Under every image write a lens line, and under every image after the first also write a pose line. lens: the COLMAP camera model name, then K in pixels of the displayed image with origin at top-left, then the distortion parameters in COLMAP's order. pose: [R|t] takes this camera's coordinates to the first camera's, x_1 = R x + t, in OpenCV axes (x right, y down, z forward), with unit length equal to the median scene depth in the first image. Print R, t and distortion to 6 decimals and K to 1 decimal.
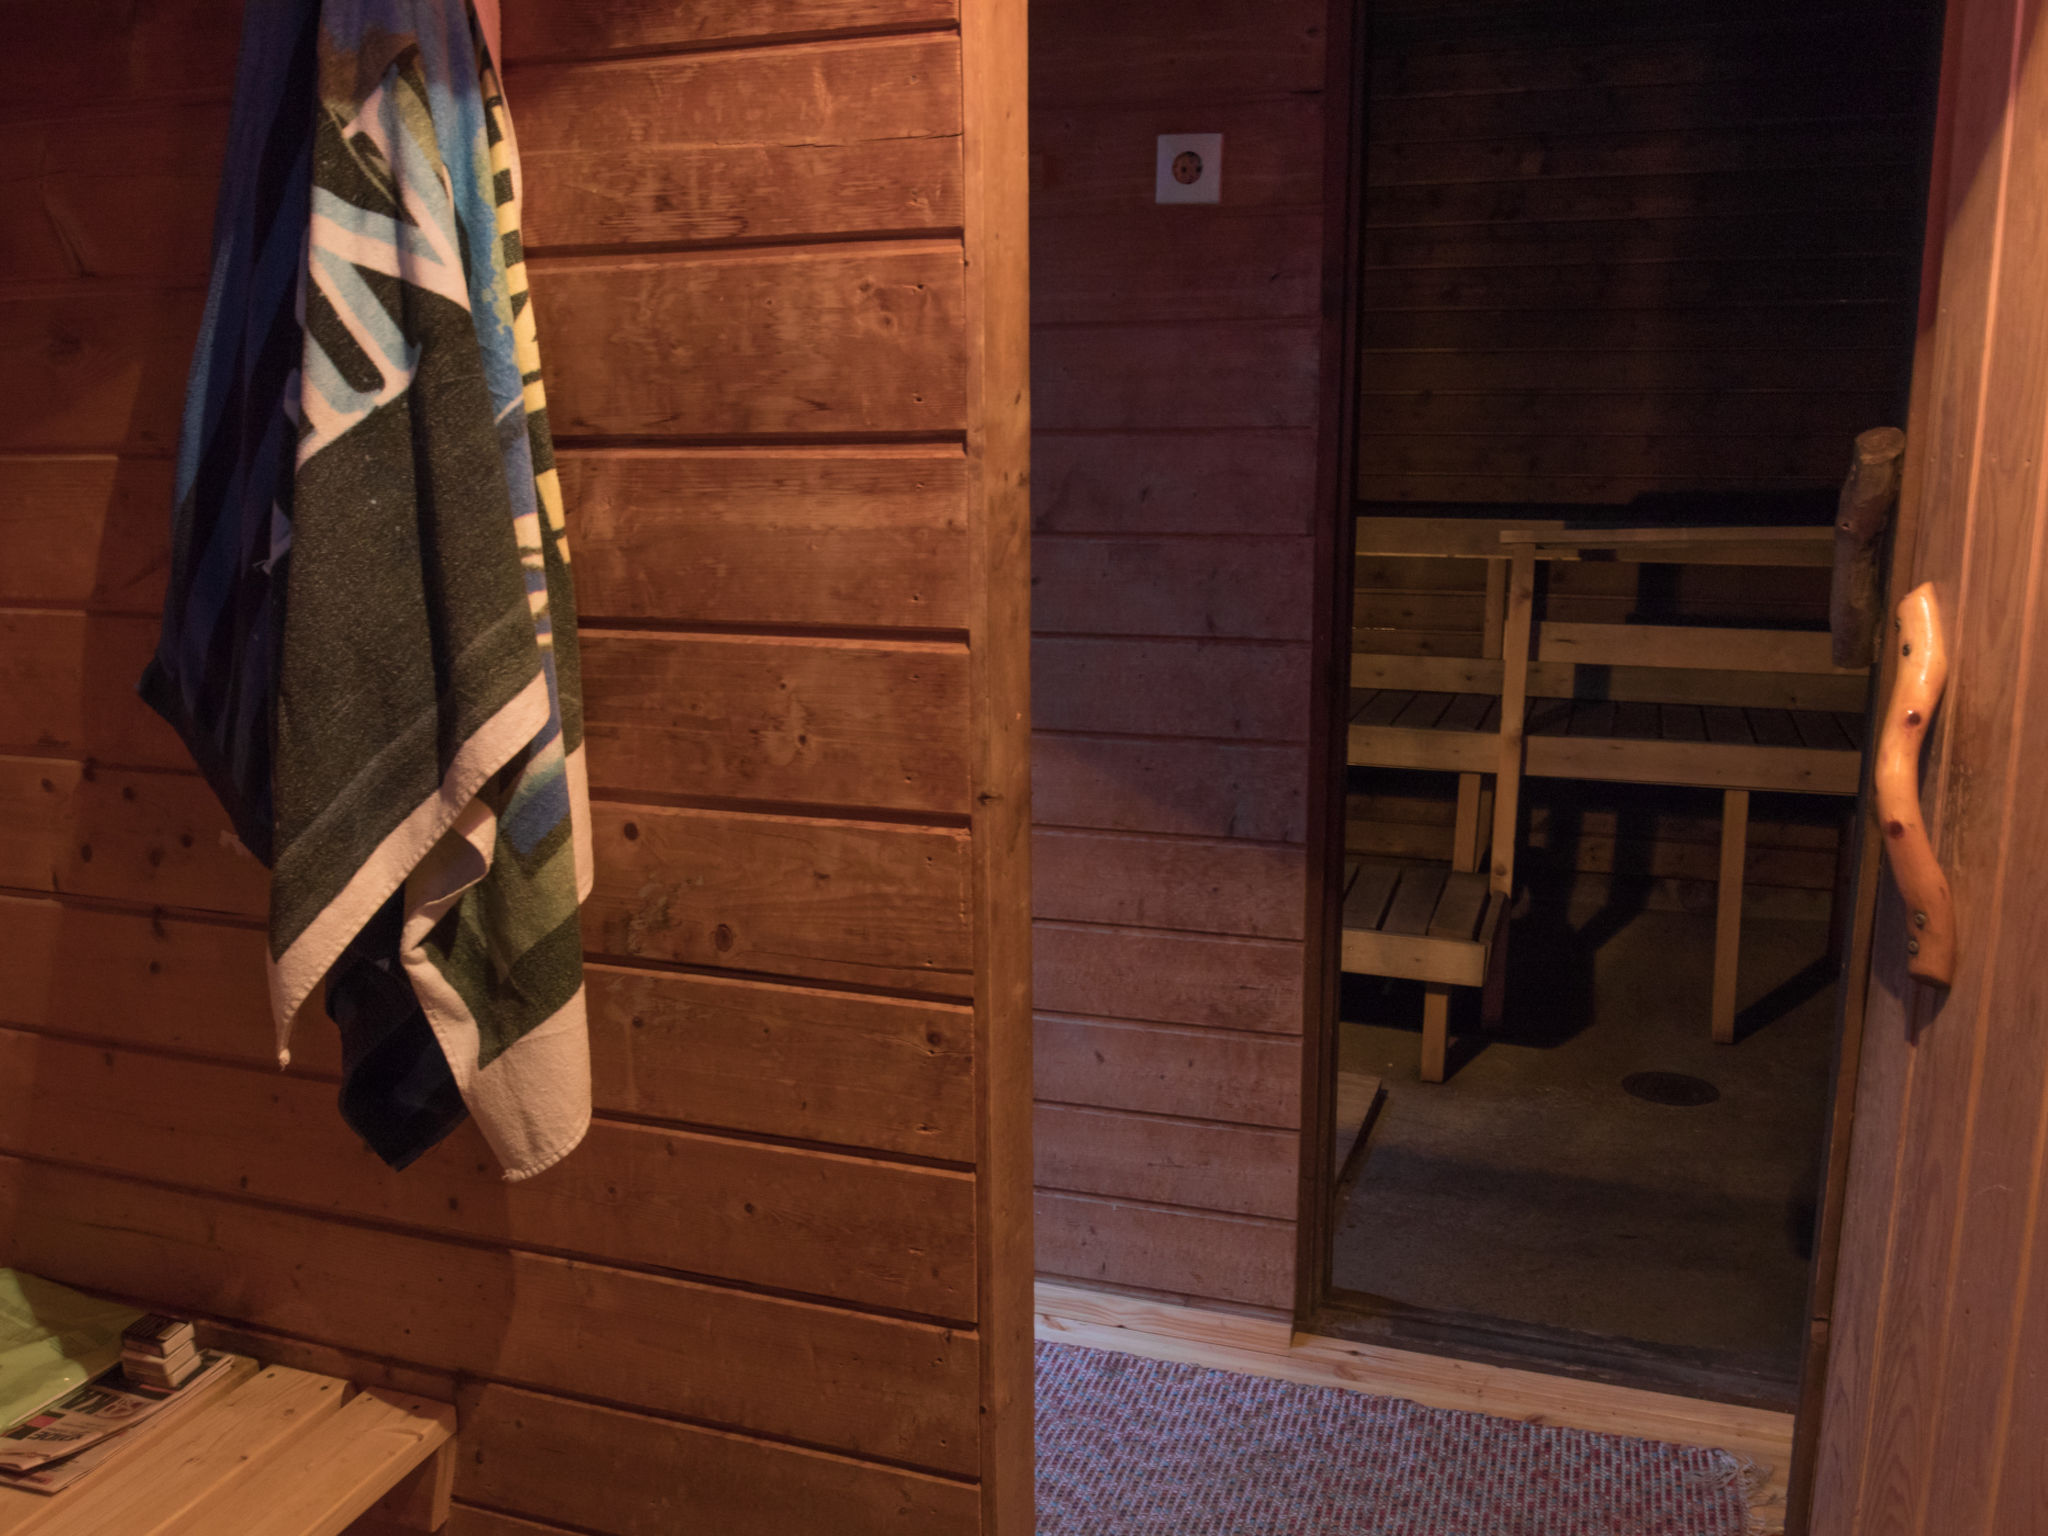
lens RADIAL K [[1694.8, 0, 1051.7], [0, 1694.8, 777.0], [0, 0, 1]] dist [0.000881, -0.000194]
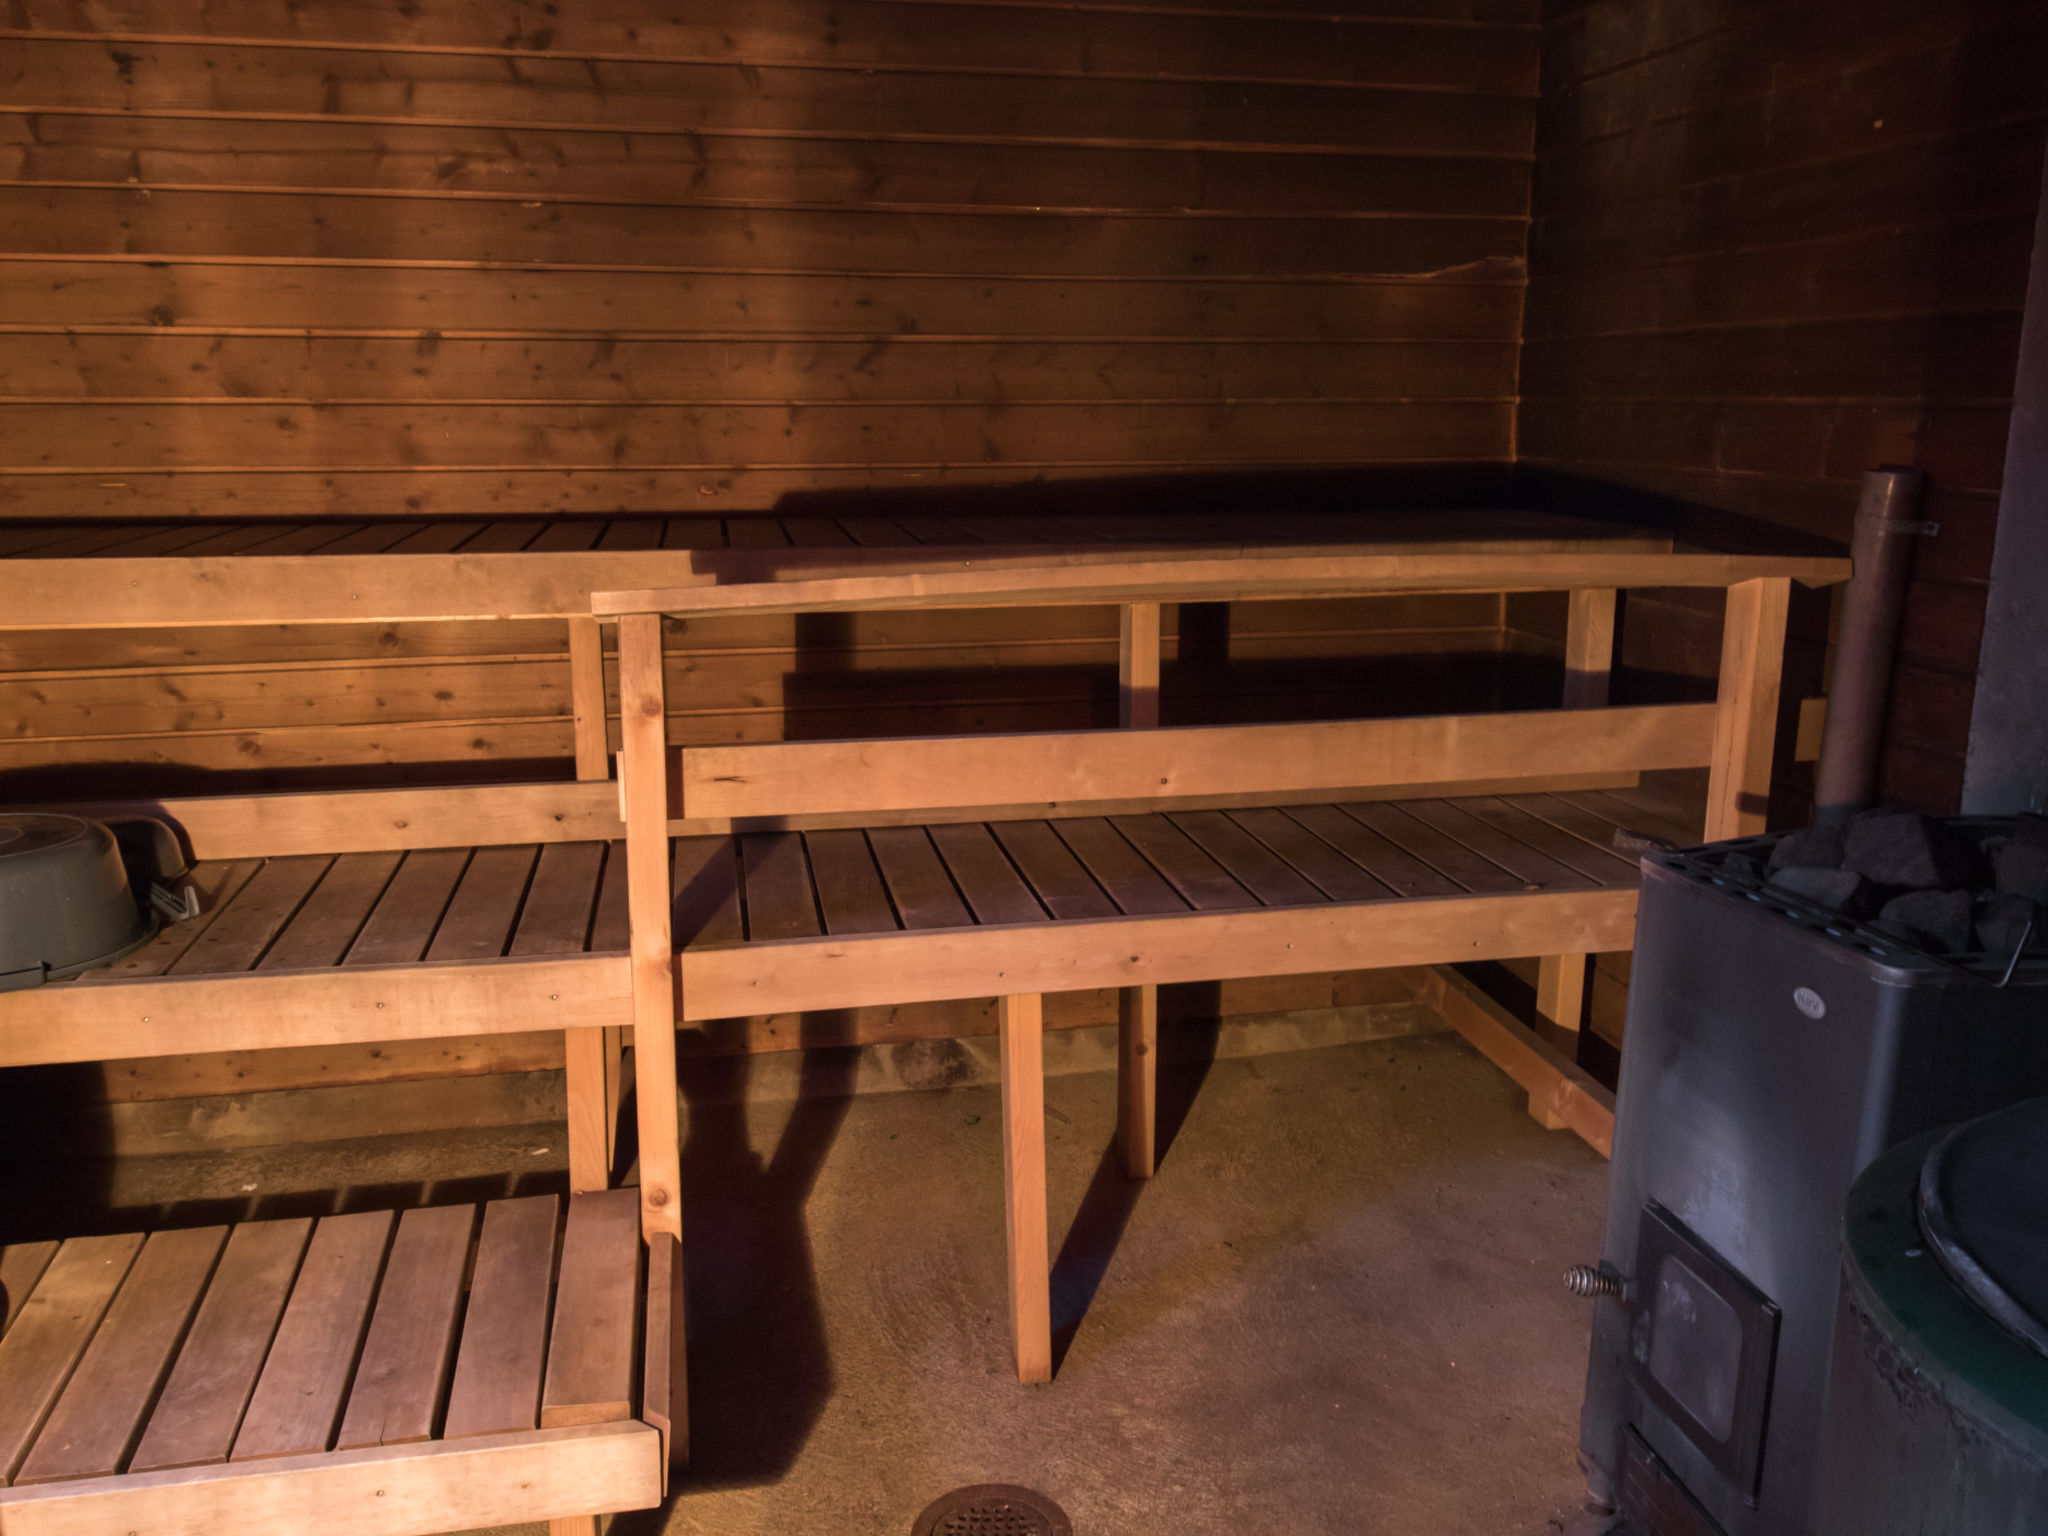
lens RADIAL K [[1694.8, 0, 1051.7], [0, 1694.8, 777.0], [0, 0, 1]] dist [0.000881, -0.000194]
pose [[0.860194, -0.112176, 0.497477, 0.109087], [0.100309, 0.993668, 0.050615, -0.092179], [-0.500004, 0.006363, 0.865999, 0.431562]]
